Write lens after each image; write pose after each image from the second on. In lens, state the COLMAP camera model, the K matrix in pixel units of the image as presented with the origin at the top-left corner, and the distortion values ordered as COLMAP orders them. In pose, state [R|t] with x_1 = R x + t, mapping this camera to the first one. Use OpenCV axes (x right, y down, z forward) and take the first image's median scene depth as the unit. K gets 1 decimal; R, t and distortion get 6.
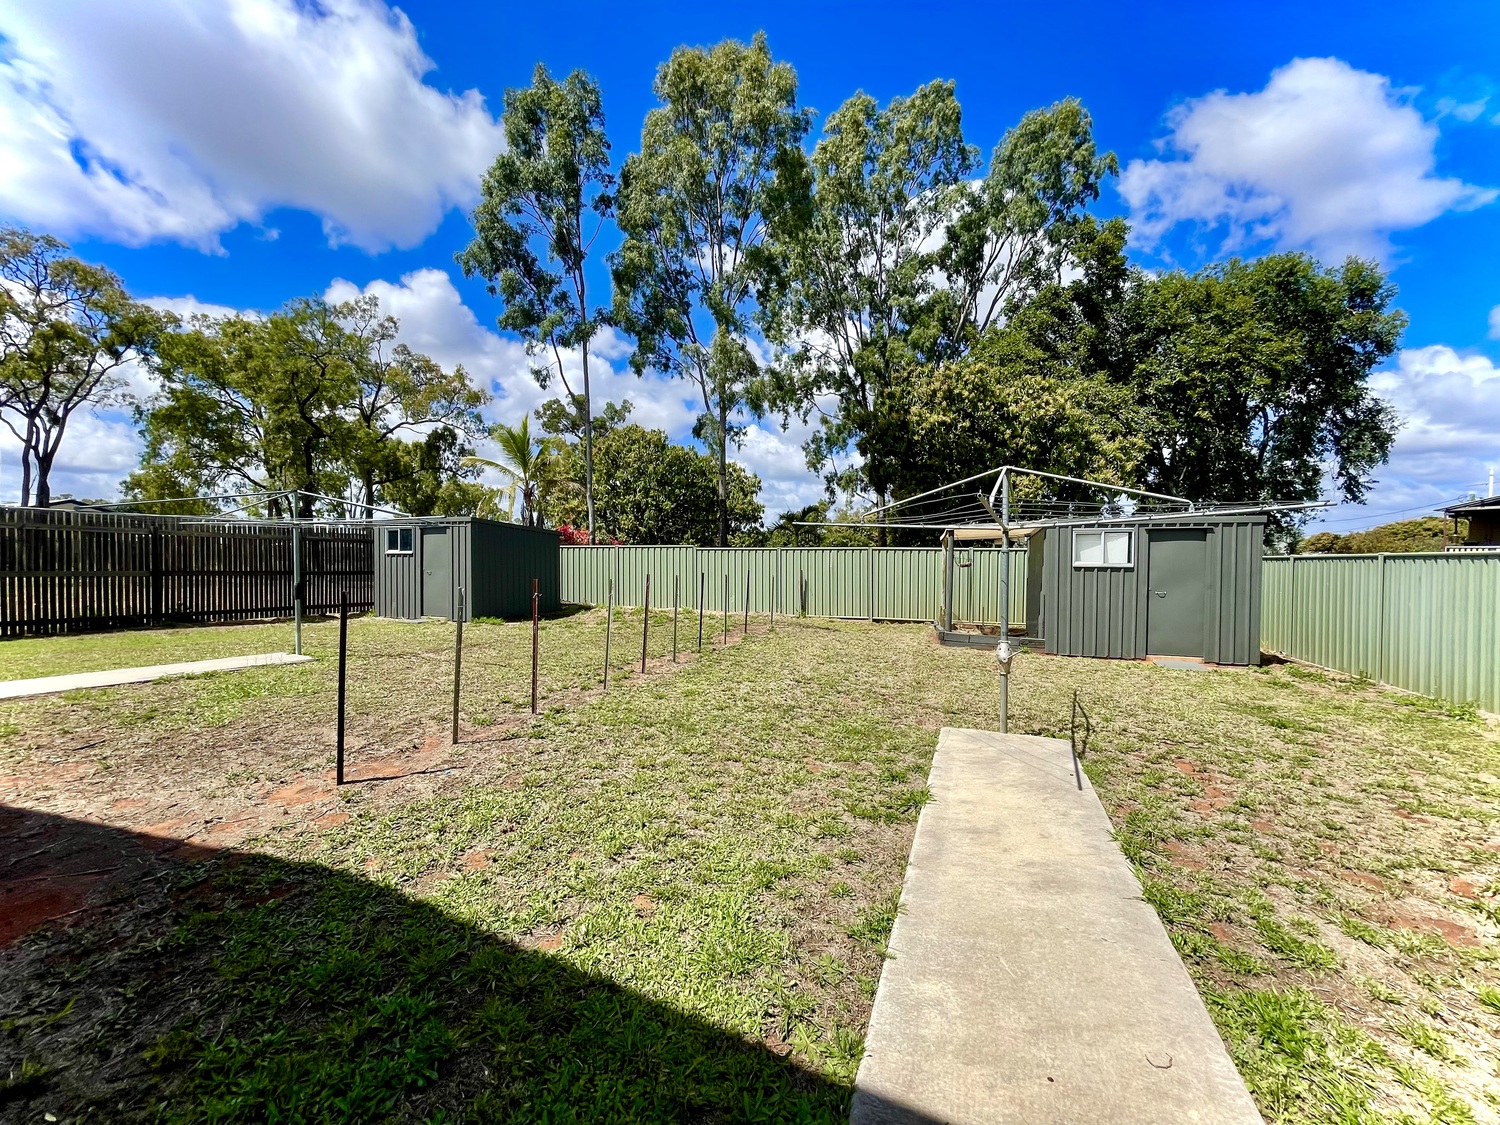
lens RADIAL K [[606.9, 0, 744.3], [0, 606.9, 566.0], [0, 0, 1]] dist [0.001399, 0.000326]
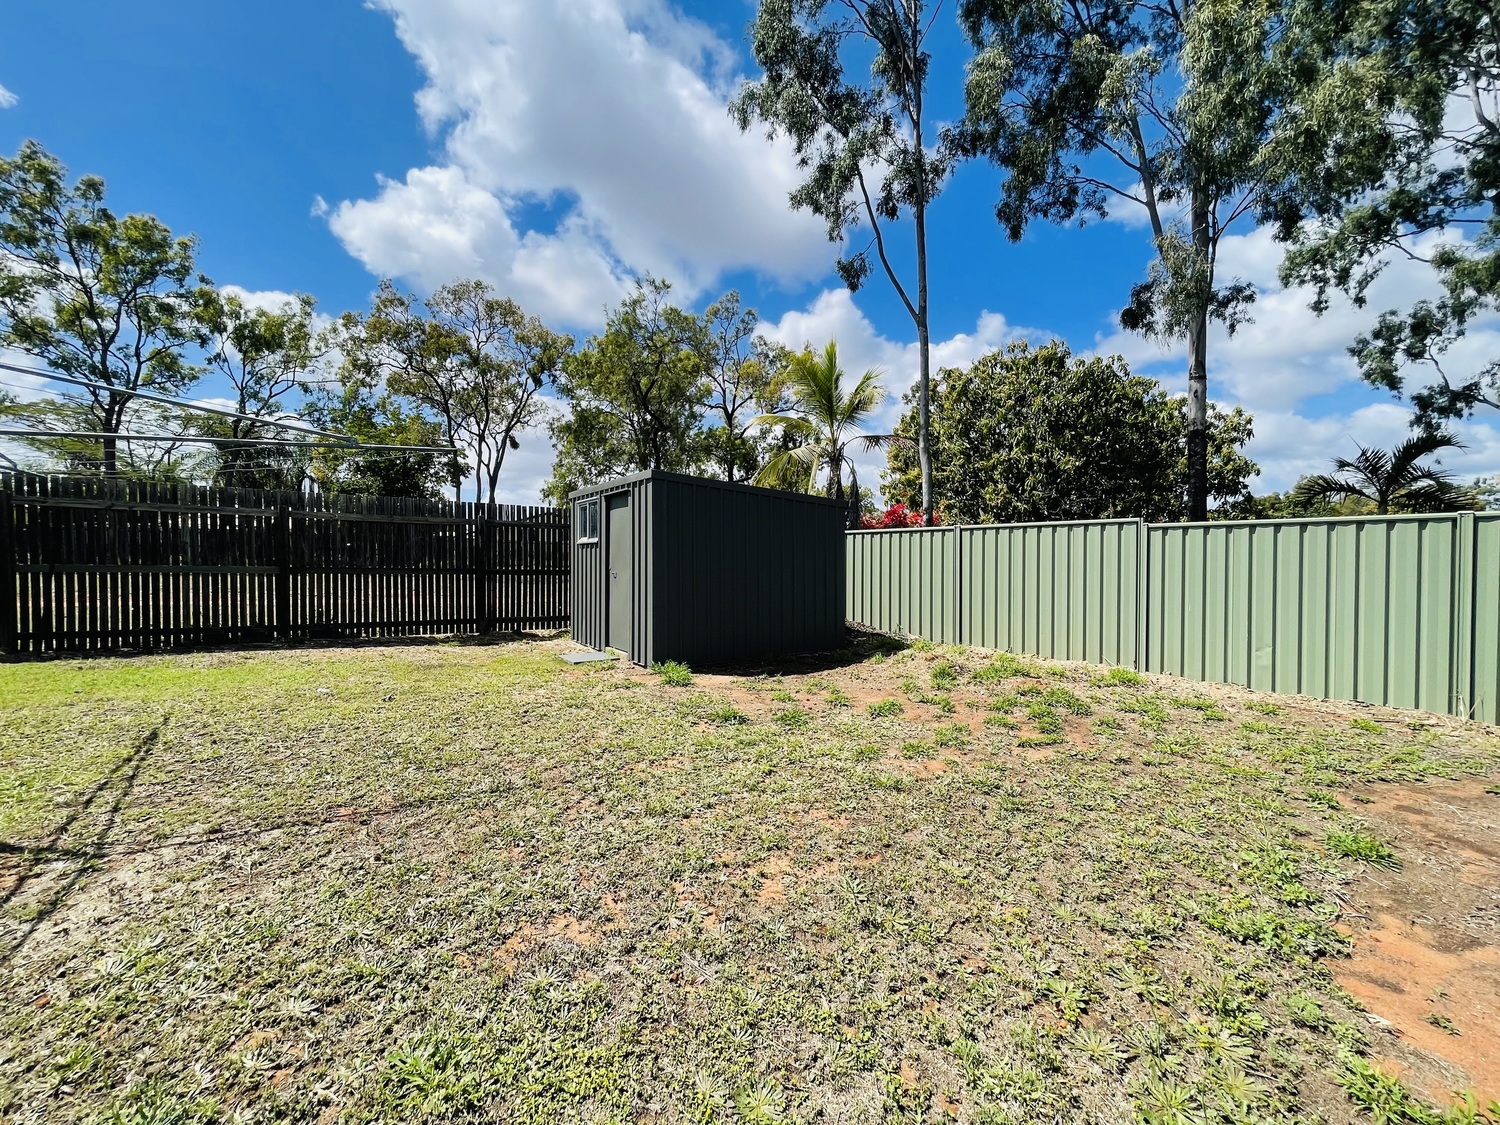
lens RADIAL K [[606.9, 0, 744.3], [0, 606.9, 566.0], [0, 0, 1]] dist [0.001399, 0.000326]
pose [[0.820037, 0.009823, -0.572226, -0.051251], [-0.009525, 0.999948, 0.003516, -0.000315], [0.572231, 0.002568, 0.820089, 0.374404]]
